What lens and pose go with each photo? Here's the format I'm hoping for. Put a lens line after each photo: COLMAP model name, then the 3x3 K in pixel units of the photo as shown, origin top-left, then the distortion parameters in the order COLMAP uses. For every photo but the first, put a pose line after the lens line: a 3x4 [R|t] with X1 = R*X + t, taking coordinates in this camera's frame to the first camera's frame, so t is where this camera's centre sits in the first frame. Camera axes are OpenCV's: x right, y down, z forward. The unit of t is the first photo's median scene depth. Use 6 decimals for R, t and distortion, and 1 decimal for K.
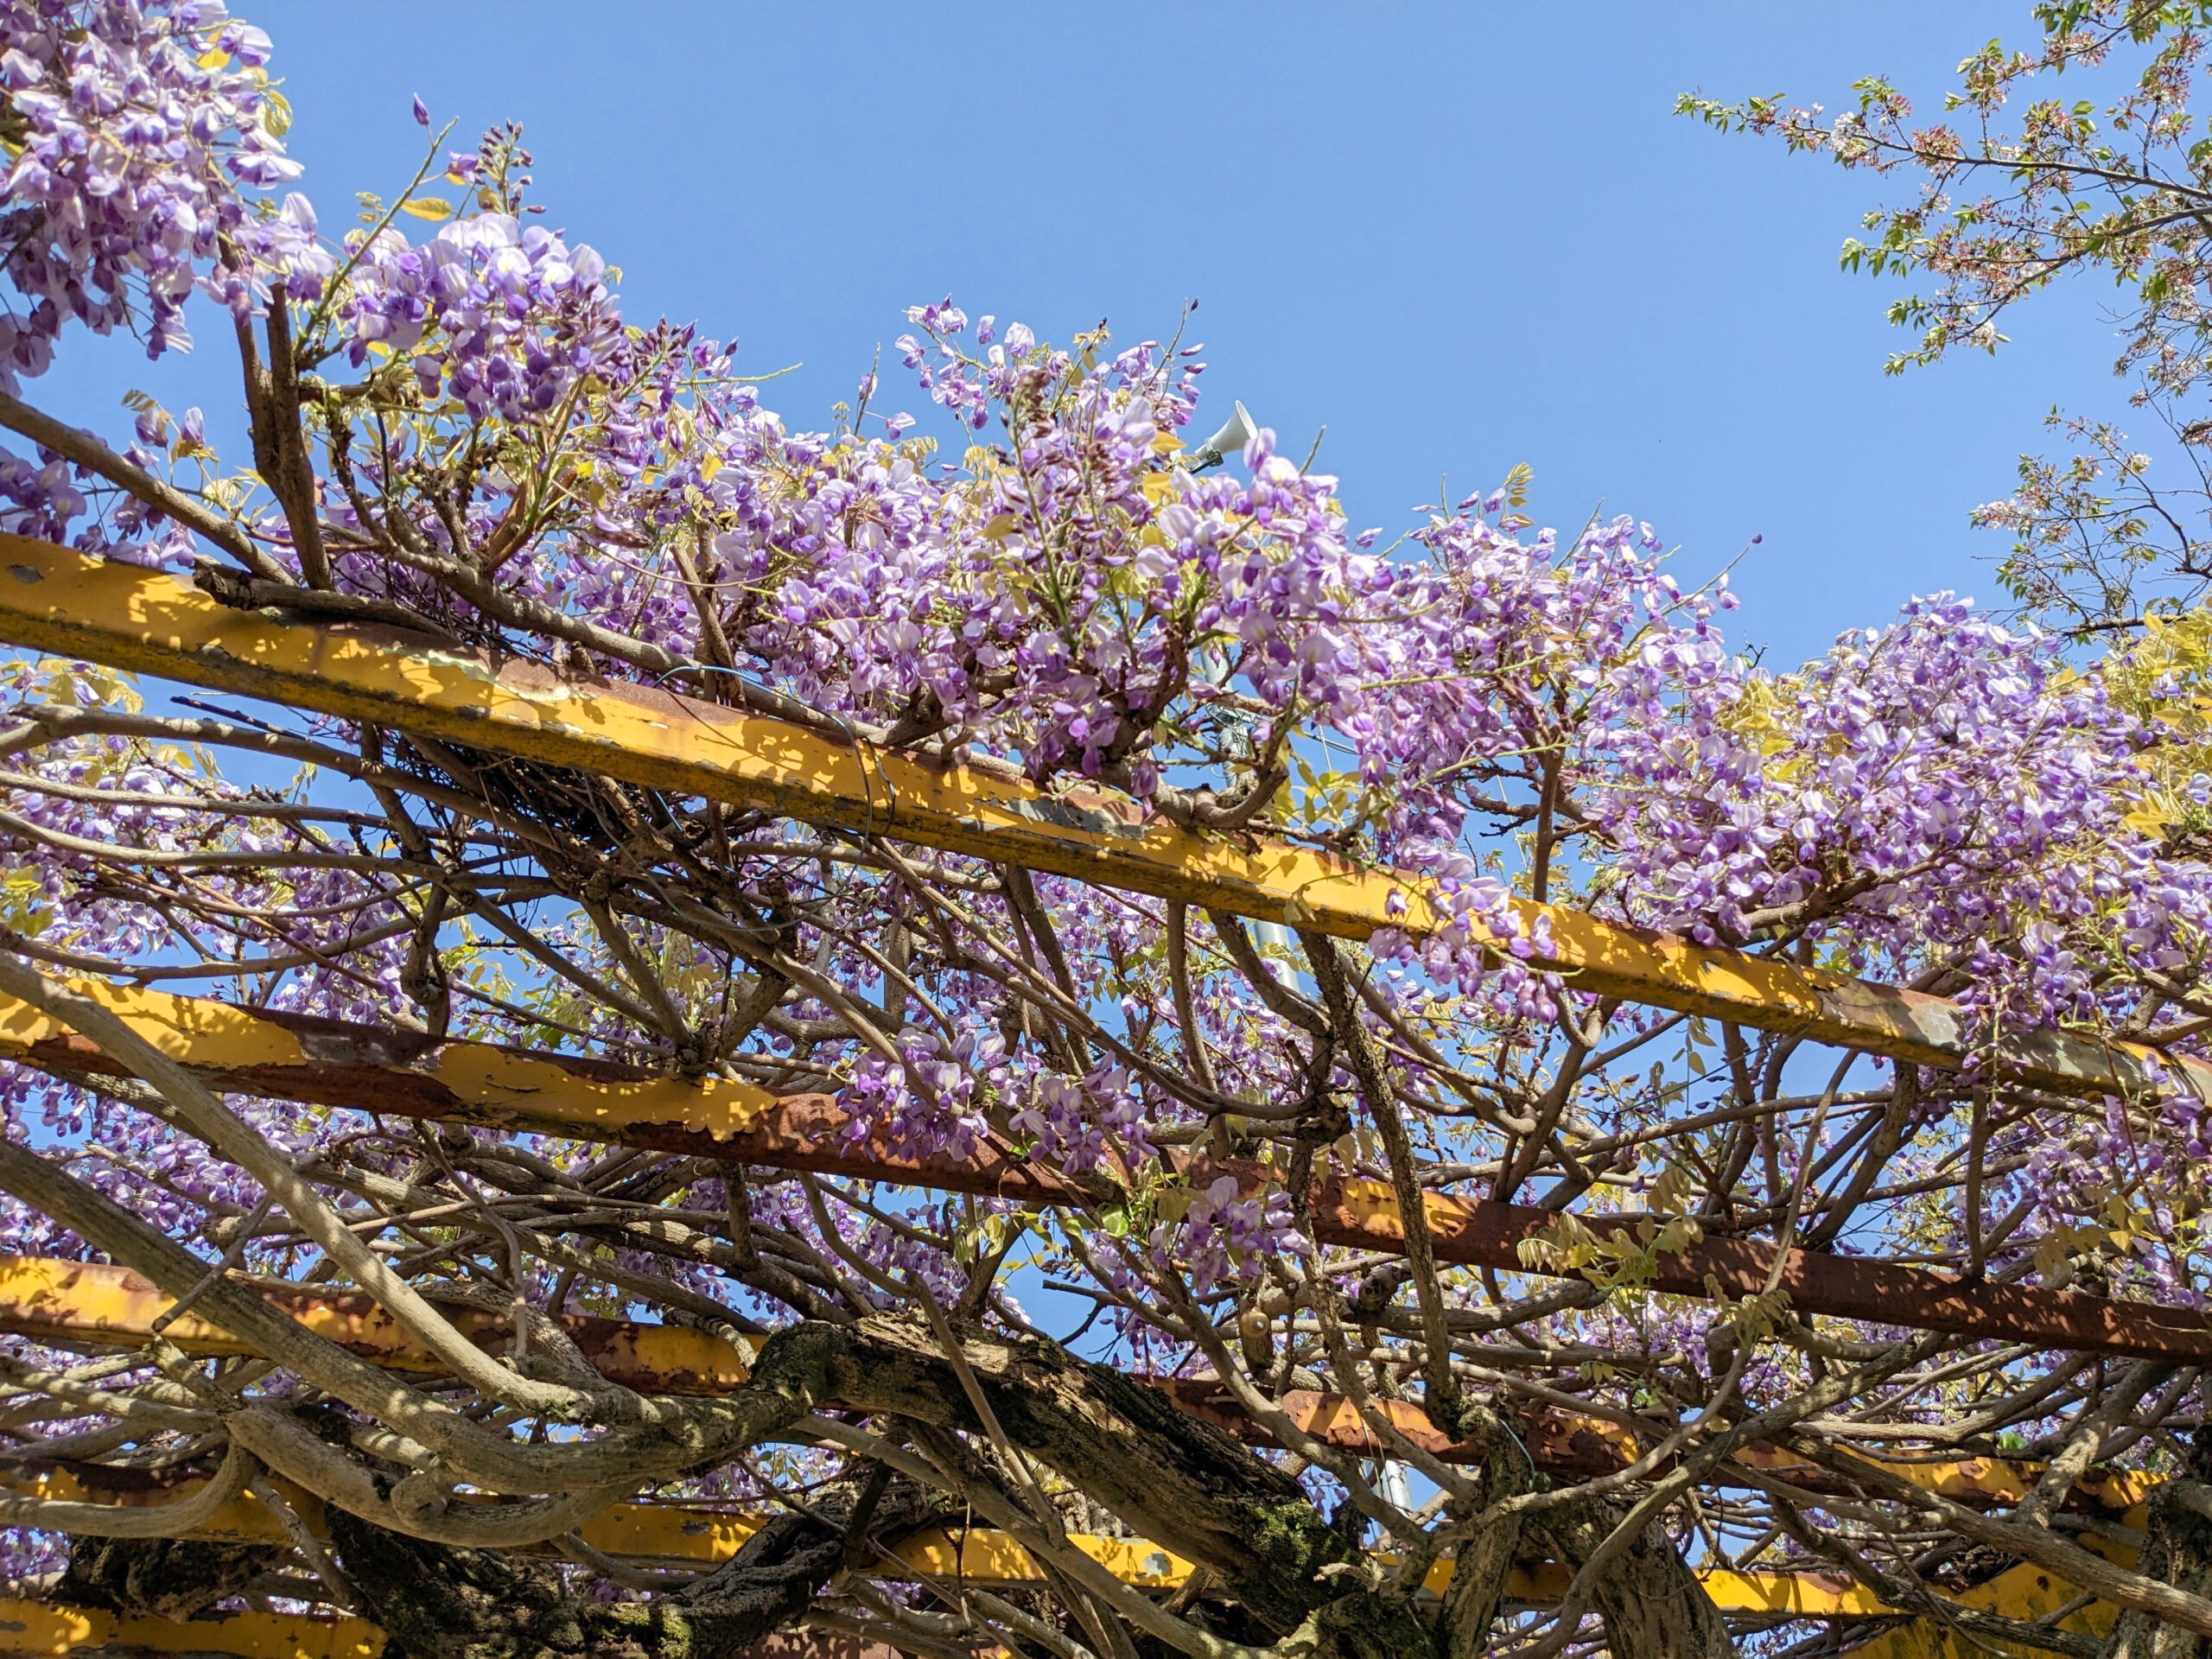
lens RADIAL K [[1767.3, 0, 1106.0], [0, 1767.3, 829.5], [0, 0, 1]] dist [0.038634, -0.003035]
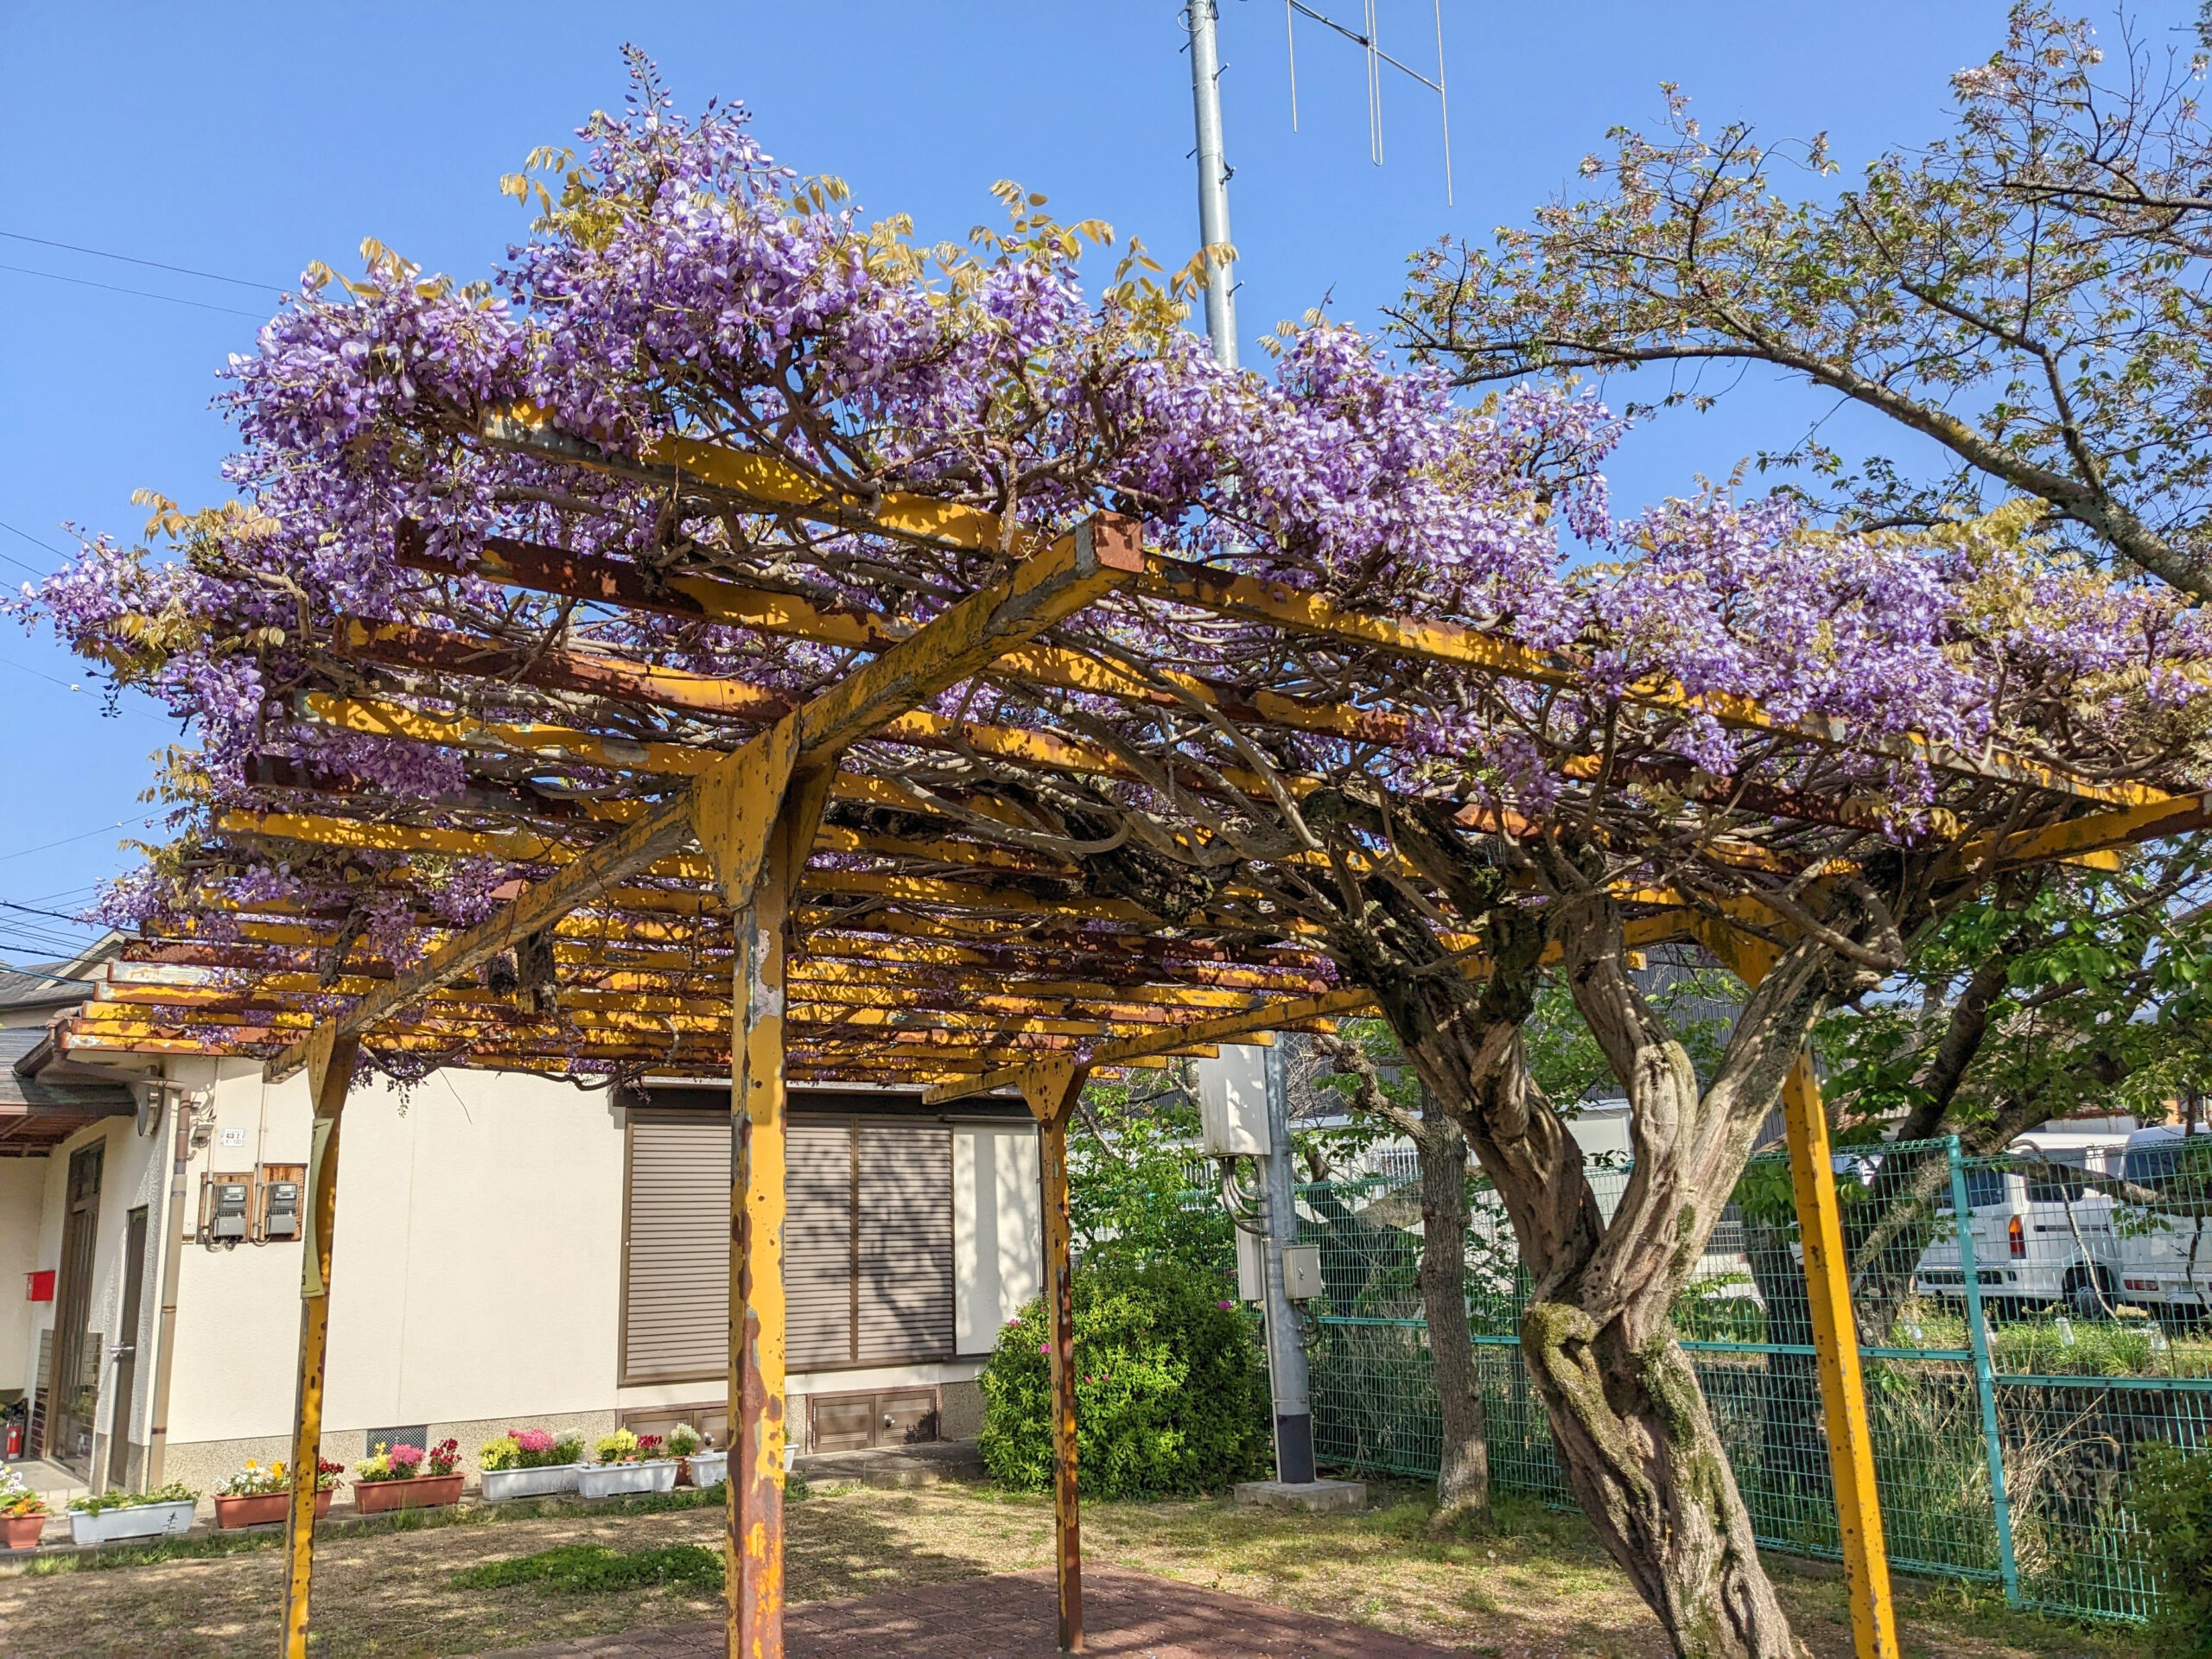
lens RADIAL K [[1767.3, 0, 1106.0], [0, 1767.3, 829.5], [0, 0, 1]] dist [0.038634, -0.003035]
pose [[0.978200, 0.105602, 0.178811, -1.079390], [-0.177939, 0.870151, 0.459538, -0.849211], [-0.107065, -0.481337, 0.869972, -1.223815]]
